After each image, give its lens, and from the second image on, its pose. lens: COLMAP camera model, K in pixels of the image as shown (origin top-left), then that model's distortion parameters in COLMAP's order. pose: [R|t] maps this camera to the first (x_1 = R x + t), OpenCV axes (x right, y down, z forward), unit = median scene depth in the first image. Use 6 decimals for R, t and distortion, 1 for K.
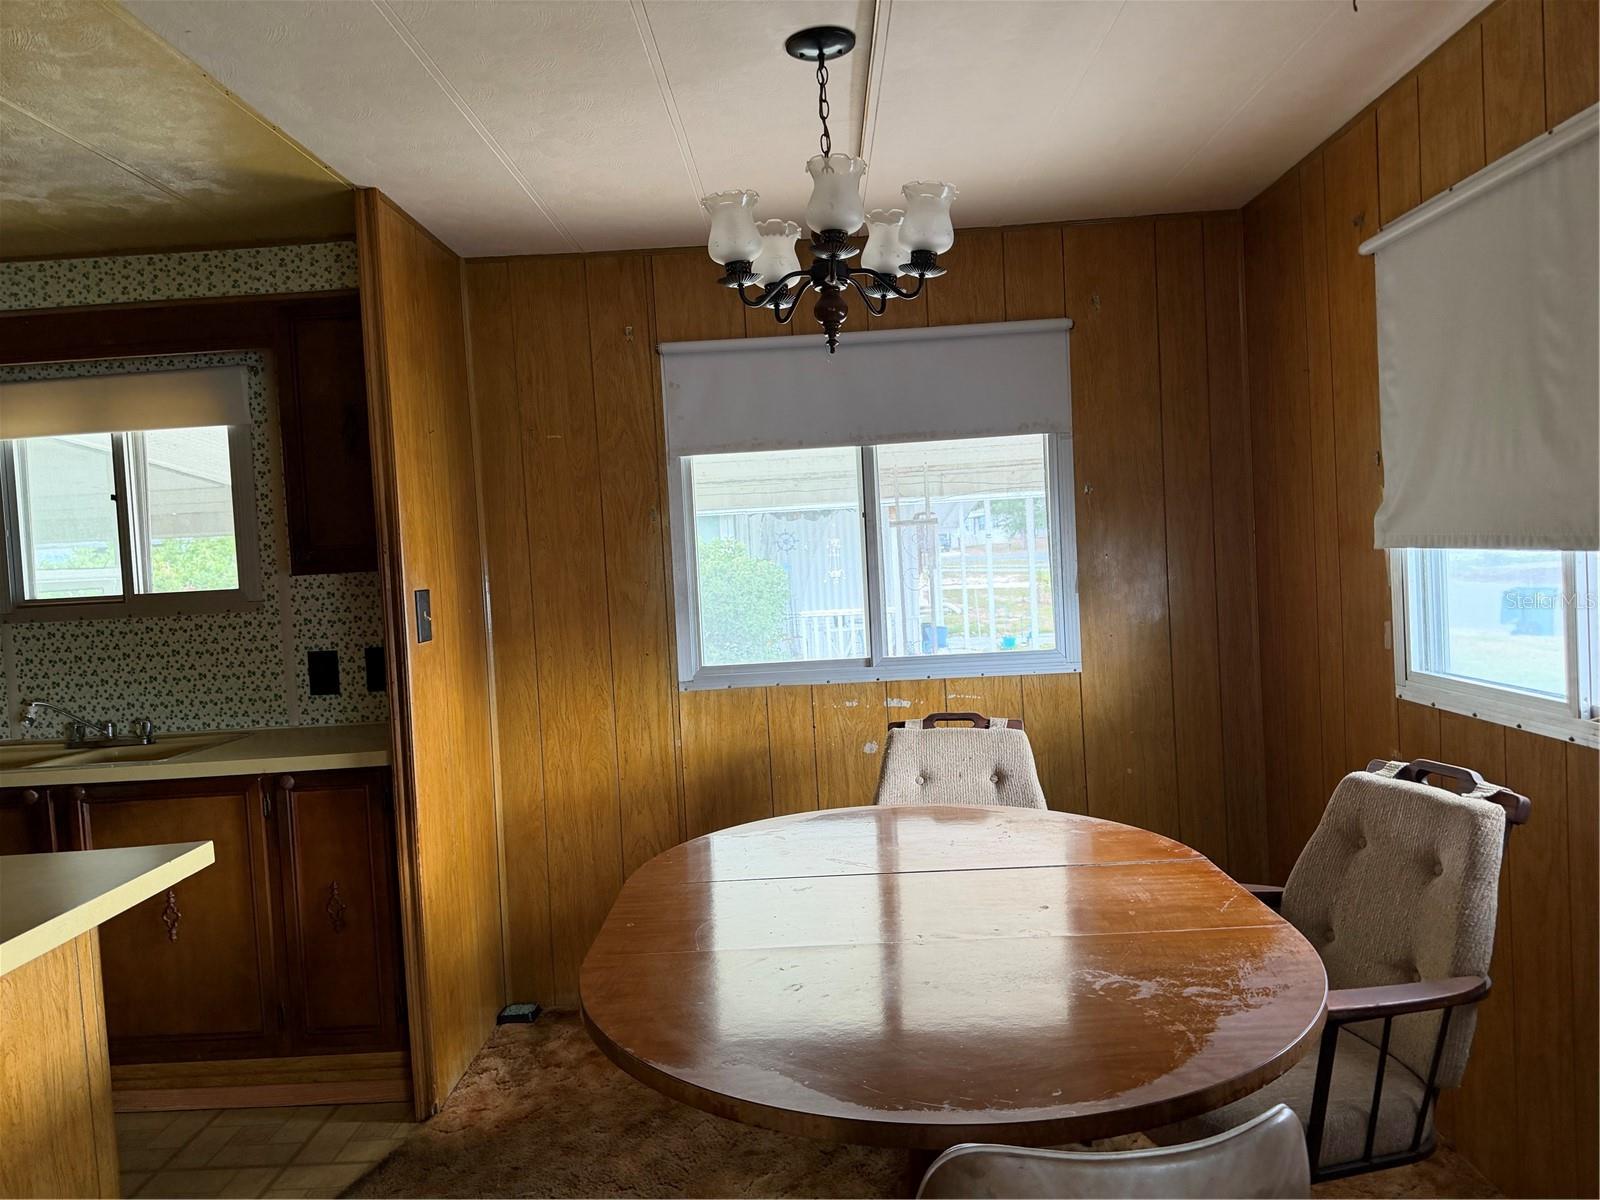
lens RADIAL K [[1124.3, 0, 795.5], [0, 1124.3, 590.3], [0, 0, 1]] dist [0.073878, -0.102782]
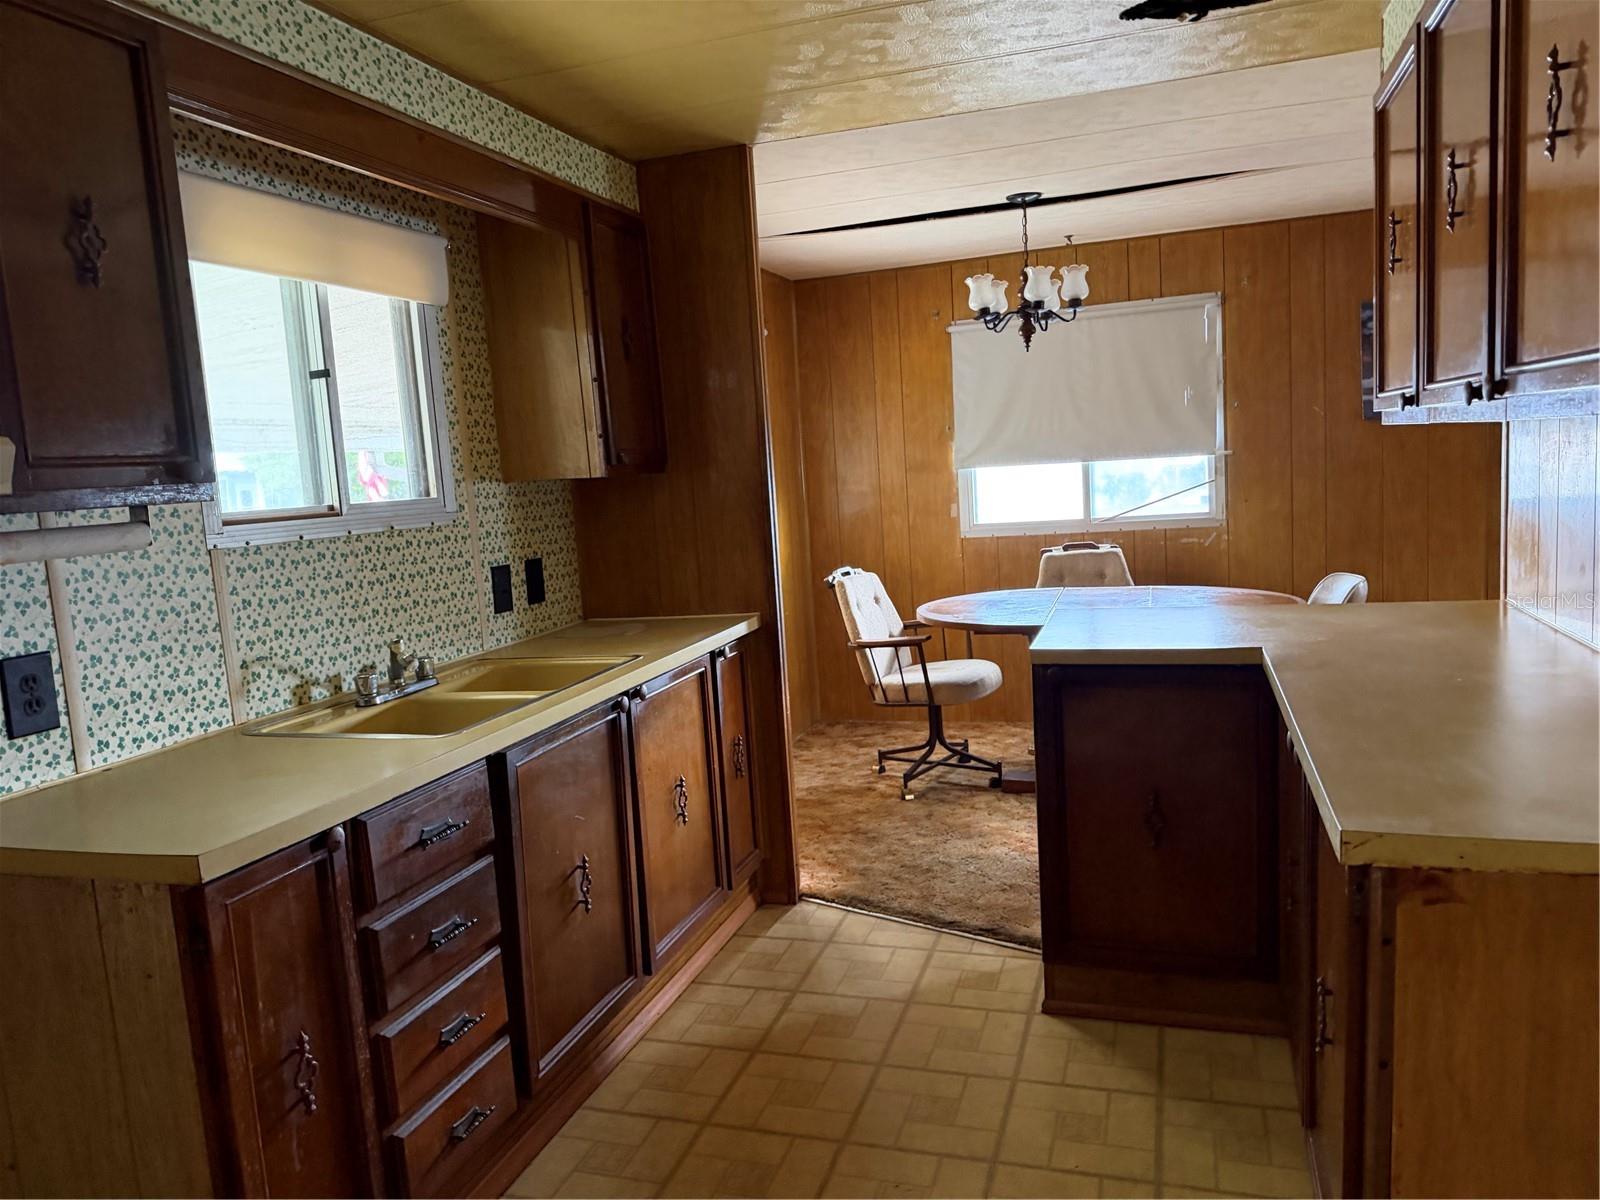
lens RADIAL K [[1130.6, 0, 800.0], [0, 1130.6, 600.0], [0, 0, 1]] dist [0.115490, -0.162325]
pose [[0.296614, -0.078225, 0.951788, -1.262259], [0.087601, 0.994666, 0.054450, 0.053337], [-0.950971, 0.067227, 0.301884, 0.496369]]
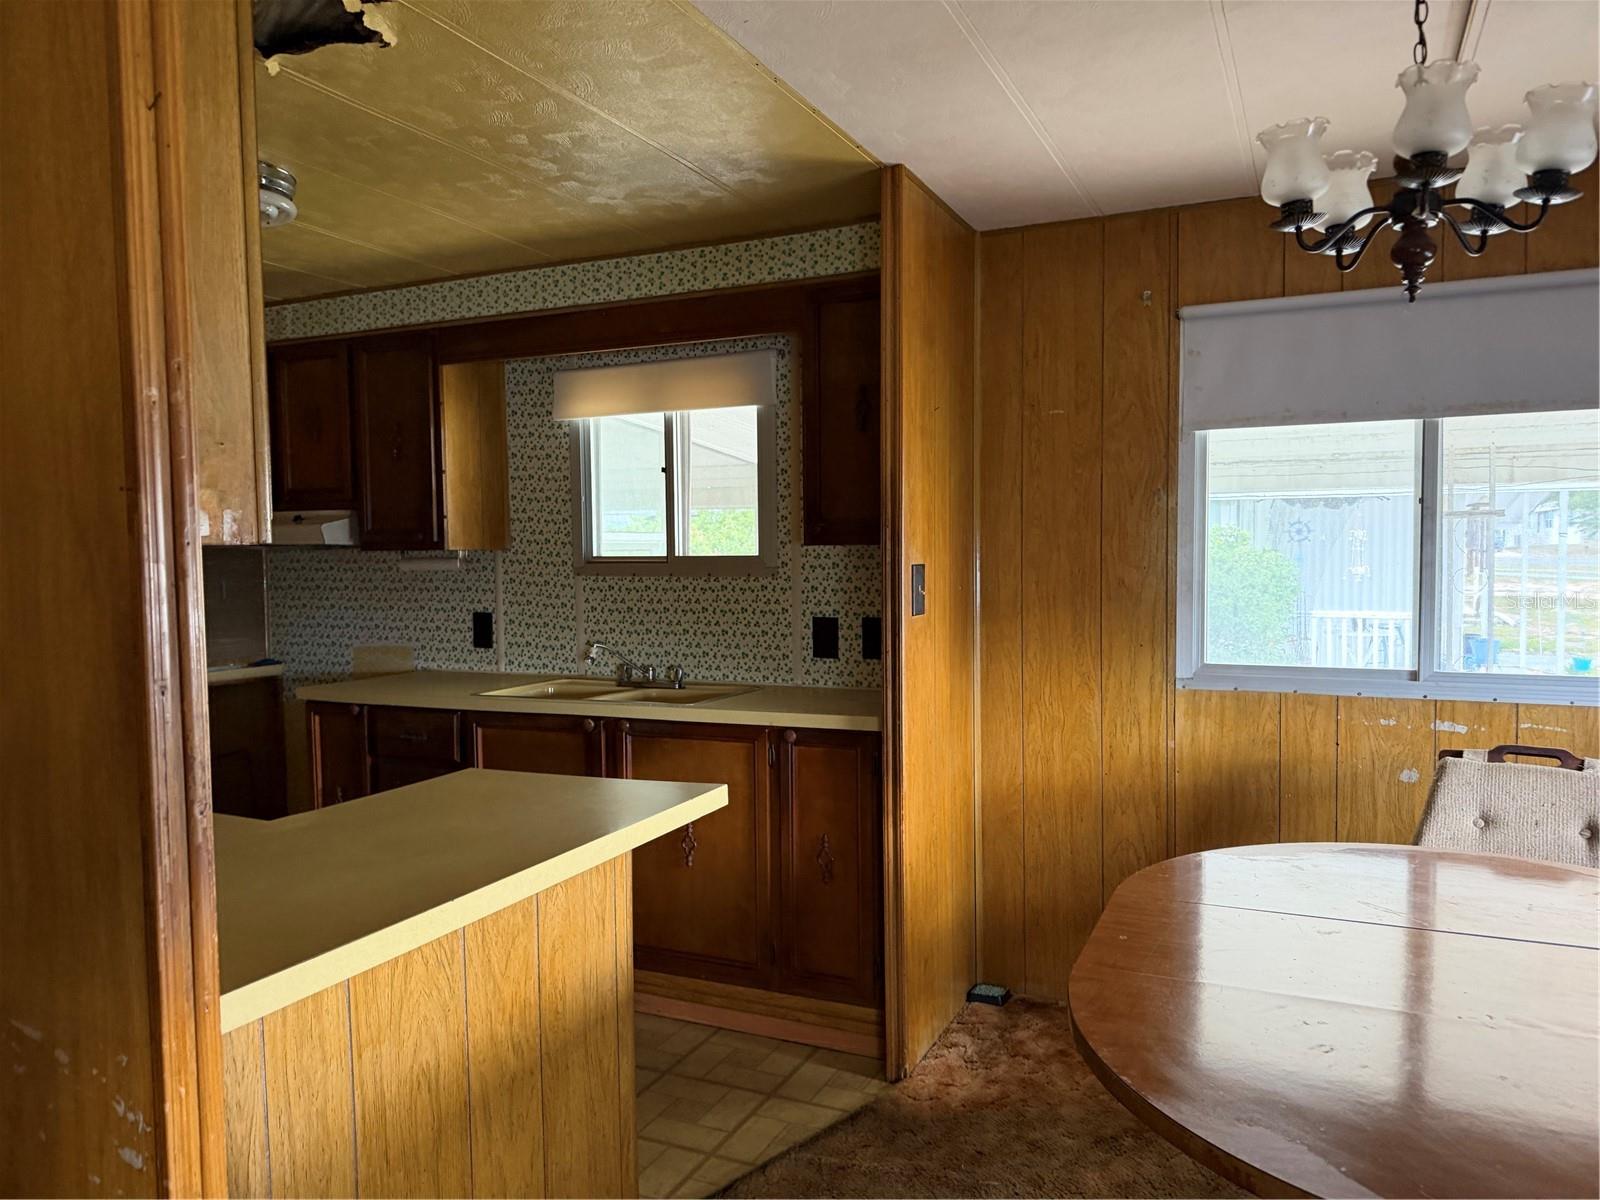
lens RADIAL K [[1130.6, 0, 800.0], [0, 1130.6, 600.0], [0, 0, 1]] dist [0.115490, -0.162325]
pose [[0.913791, 0.062683, -0.401318, -0.014337], [-0.053093, 0.997977, 0.034985, 0.001541], [0.402699, -0.010661, 0.915270, 0.021323]]
